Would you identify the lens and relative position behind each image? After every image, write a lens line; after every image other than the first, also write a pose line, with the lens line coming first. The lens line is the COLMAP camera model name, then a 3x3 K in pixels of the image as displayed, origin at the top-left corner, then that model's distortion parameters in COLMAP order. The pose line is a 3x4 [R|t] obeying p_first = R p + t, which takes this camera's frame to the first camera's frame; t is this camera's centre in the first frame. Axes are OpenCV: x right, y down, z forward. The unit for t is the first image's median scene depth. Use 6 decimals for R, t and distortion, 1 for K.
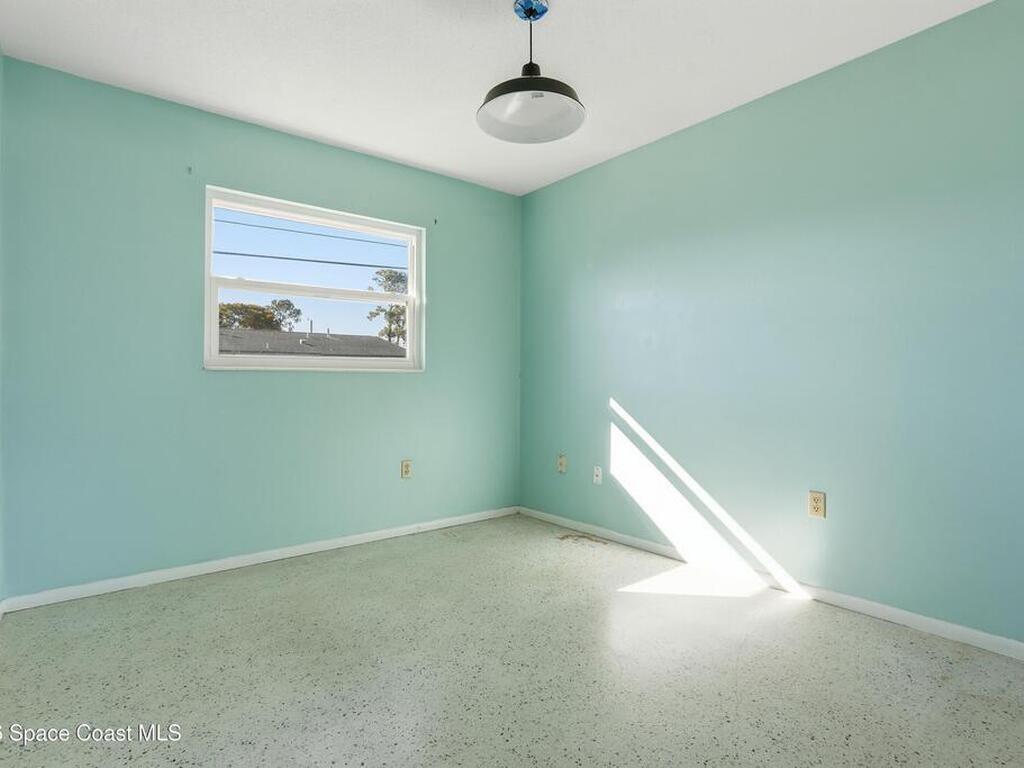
lens RADIAL K [[533.1, 0, 511.4], [0, 533.1, 382.0], [0, 0, 1]] dist [-0.031113, 0.001700]
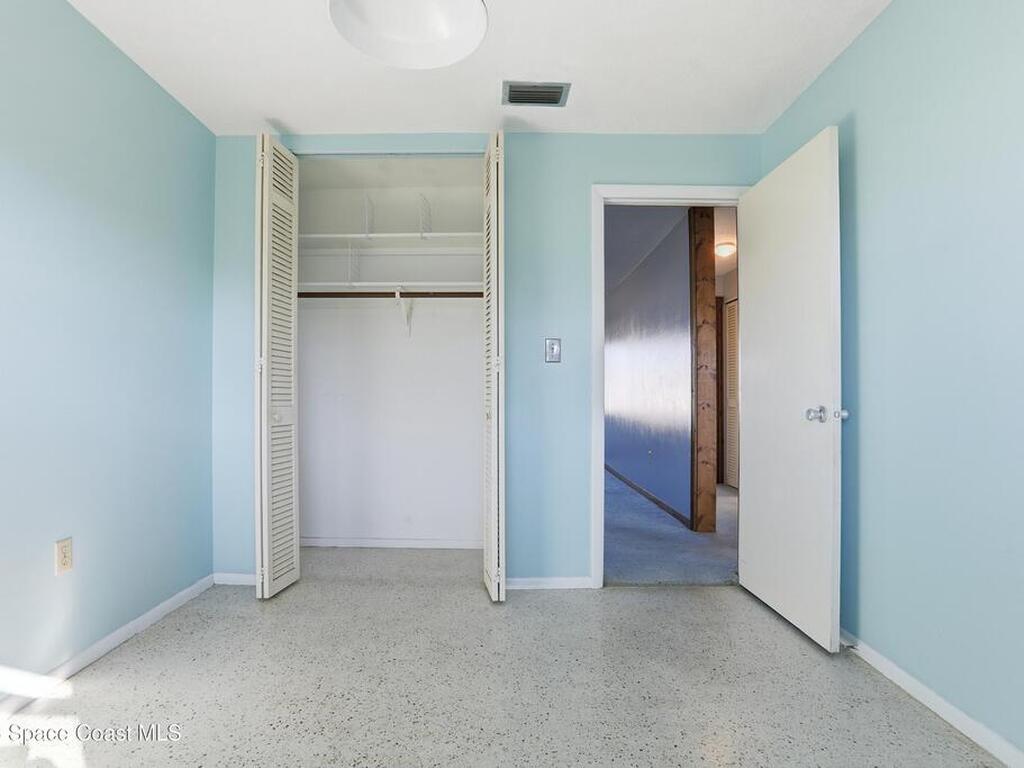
lens RADIAL K [[533.1, 0, 511.2], [0, 533.1, 386.6], [0, 0, 1]] dist [-0.031113, 0.001700]
pose [[-0.771198, 0.003279, 0.636587, -0.413087], [0.001731, 0.999994, -0.003053, -0.009835], [-0.636593, -0.001252, -0.771199, 1.189855]]
